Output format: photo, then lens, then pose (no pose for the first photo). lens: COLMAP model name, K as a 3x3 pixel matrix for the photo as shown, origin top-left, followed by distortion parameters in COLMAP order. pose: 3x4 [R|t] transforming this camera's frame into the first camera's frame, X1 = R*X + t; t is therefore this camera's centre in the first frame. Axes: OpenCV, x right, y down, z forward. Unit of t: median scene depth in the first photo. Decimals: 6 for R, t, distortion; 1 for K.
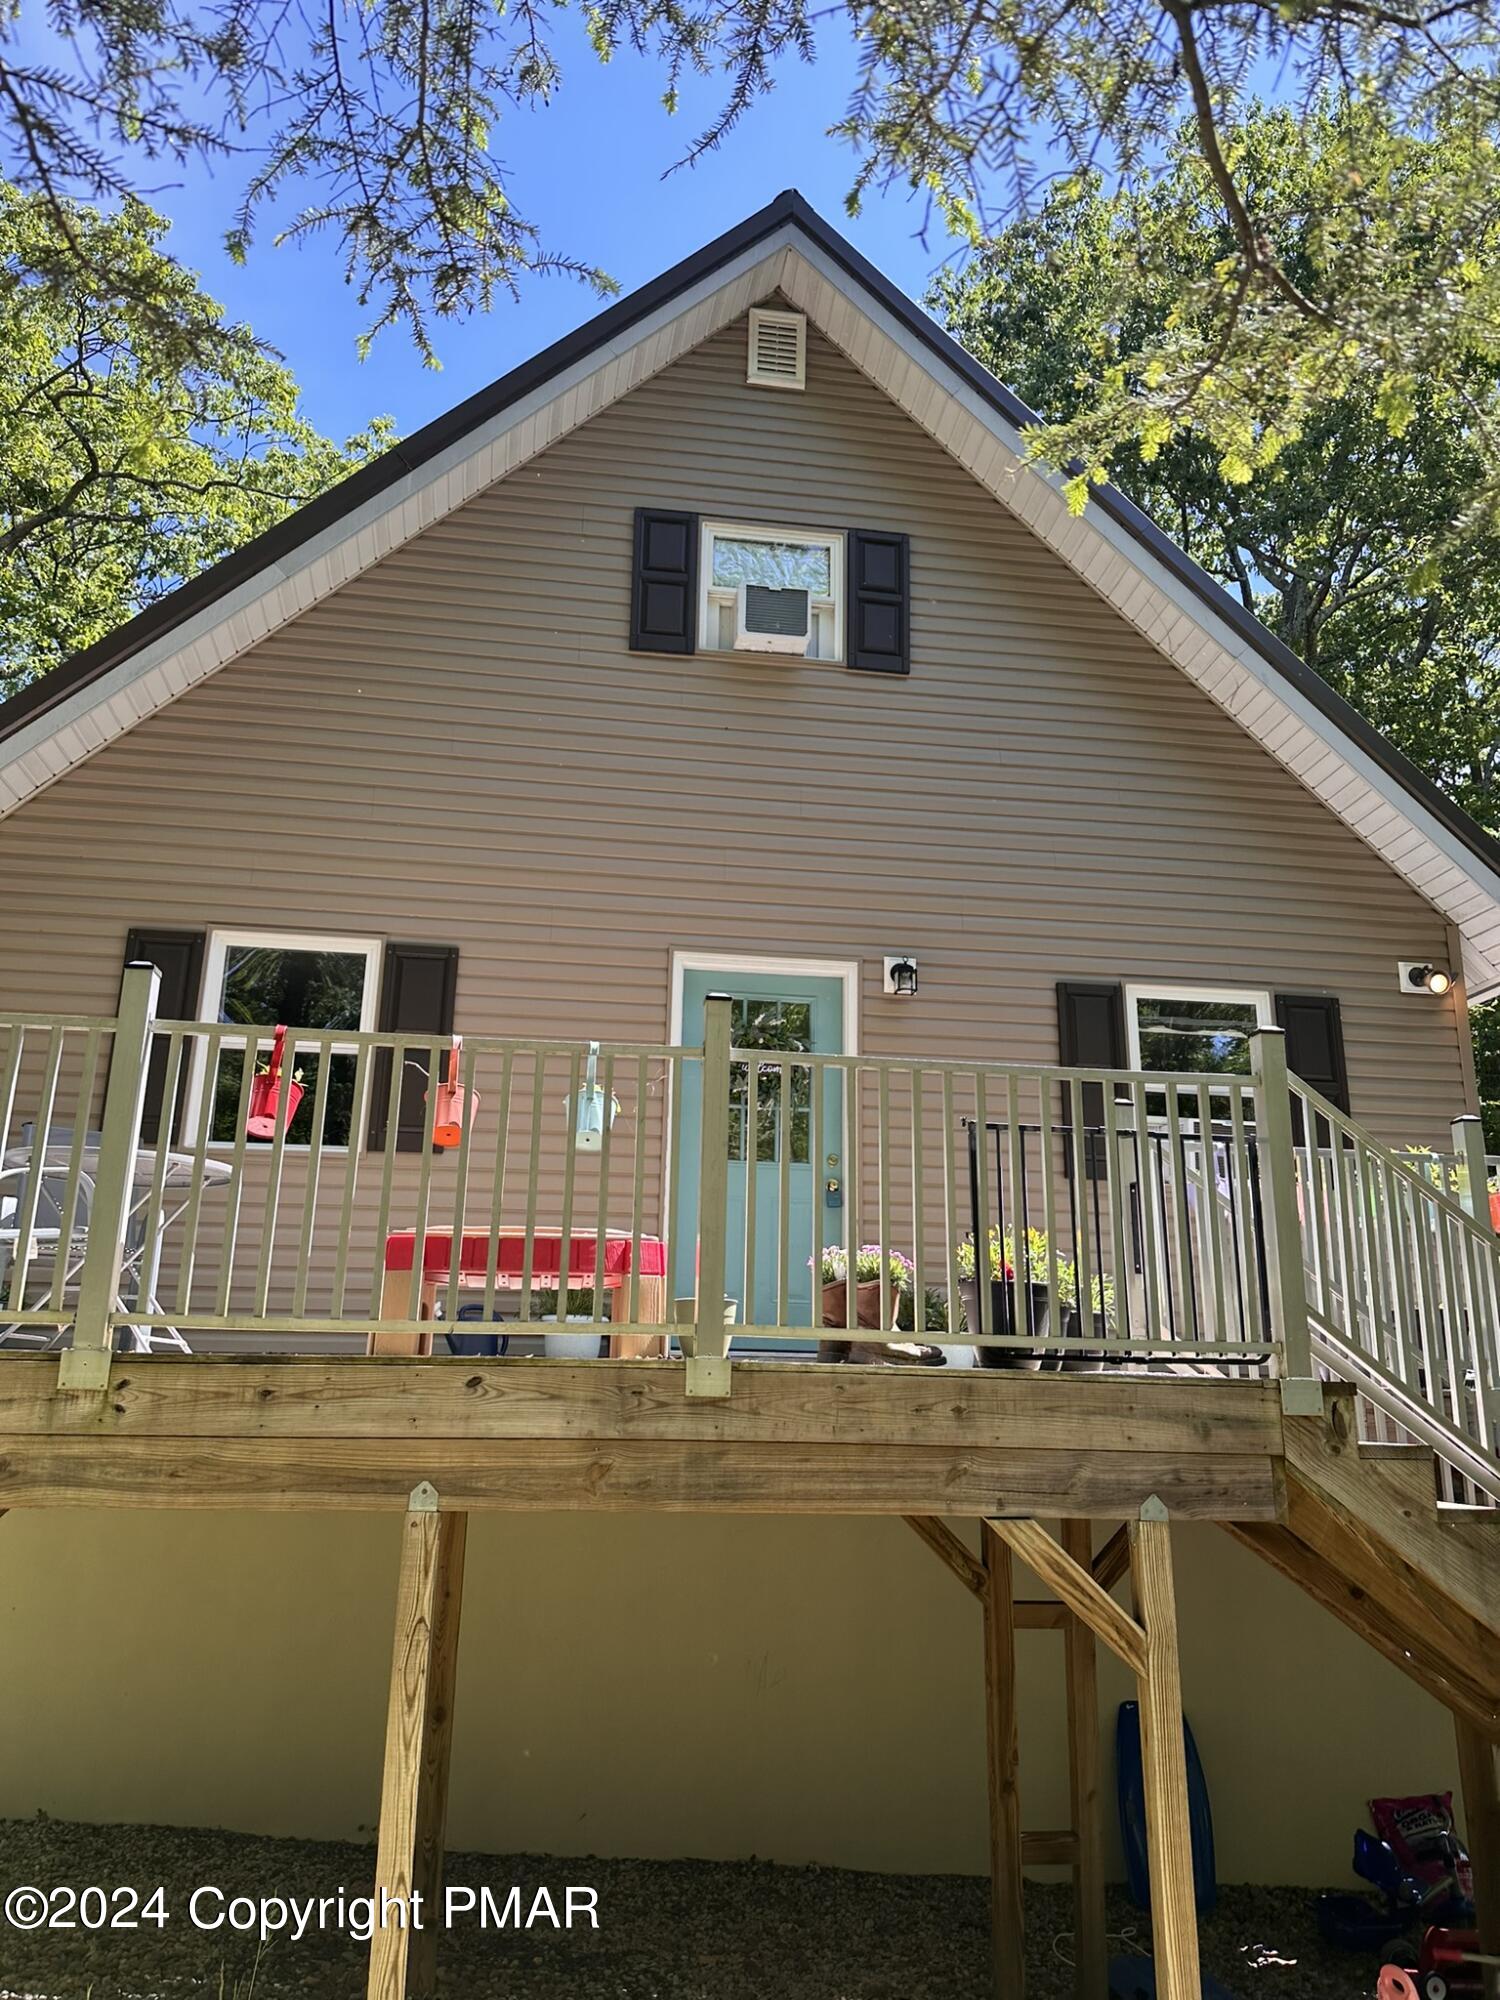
lens RADIAL K [[1453.2, 0, 751.7], [0, 1453.2, 1000.4], [0, 0, 1]] dist [0.065715, -0.099817]
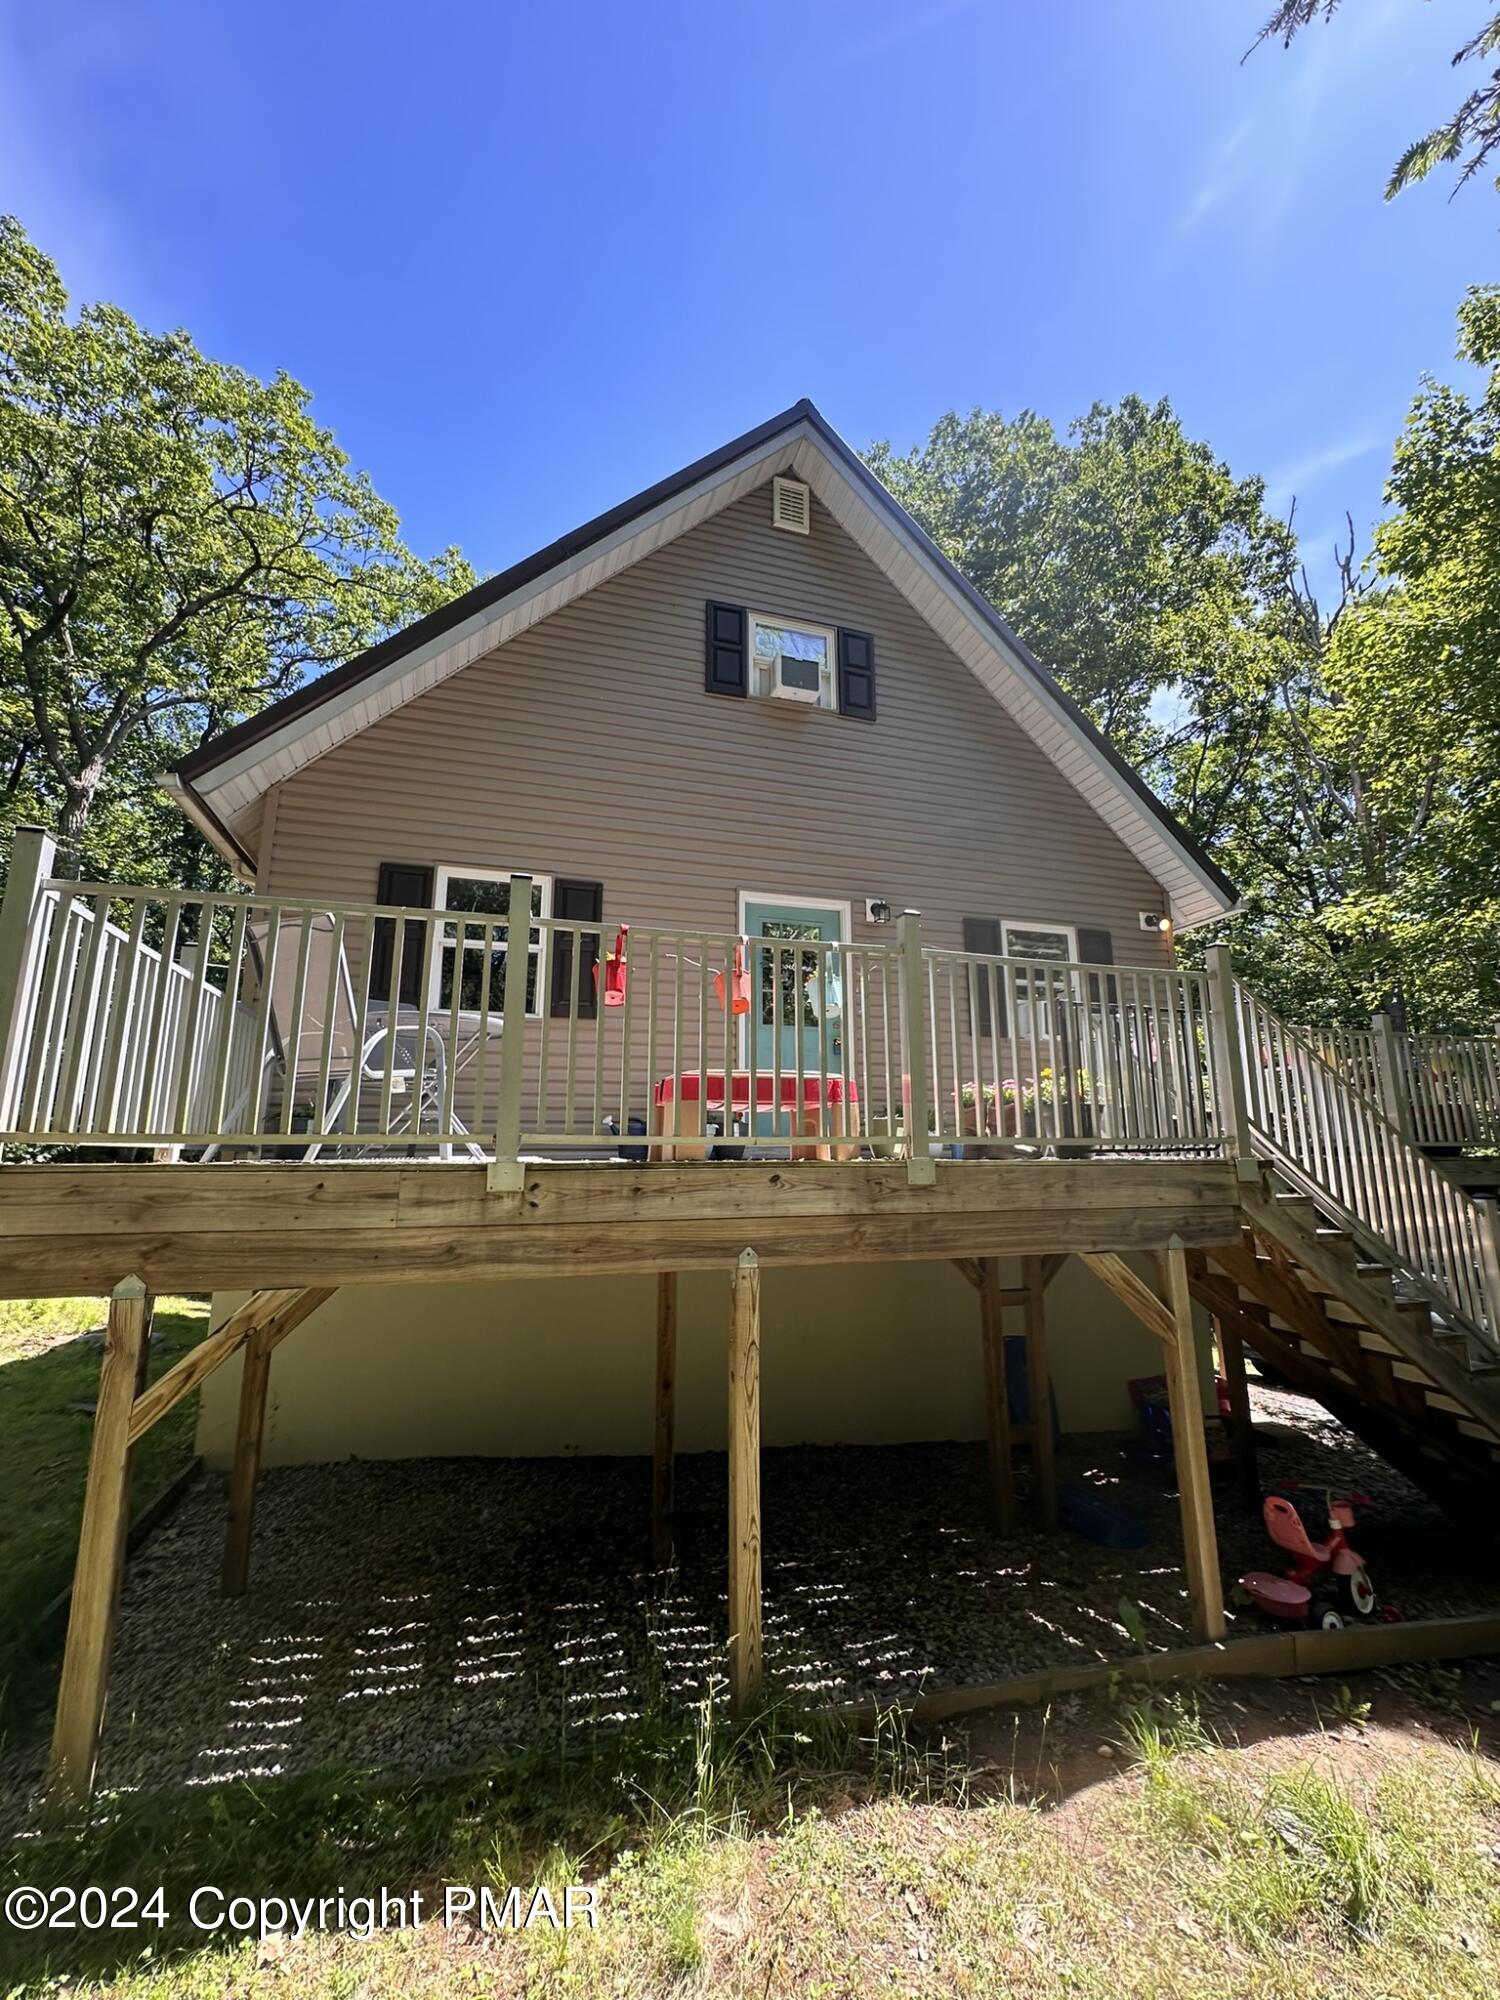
lens RADIAL K [[820.8, 0, 755.9], [0, 820.8, 1001.8], [0, 0, 1]] dist [-0.010289, 0.000088]
pose [[0.984998, 0.010497, 0.172249, -0.185740], [-0.024767, 0.996414, 0.080908, 0.013271], [-0.170782, -0.083960, 0.981725, 0.123342]]
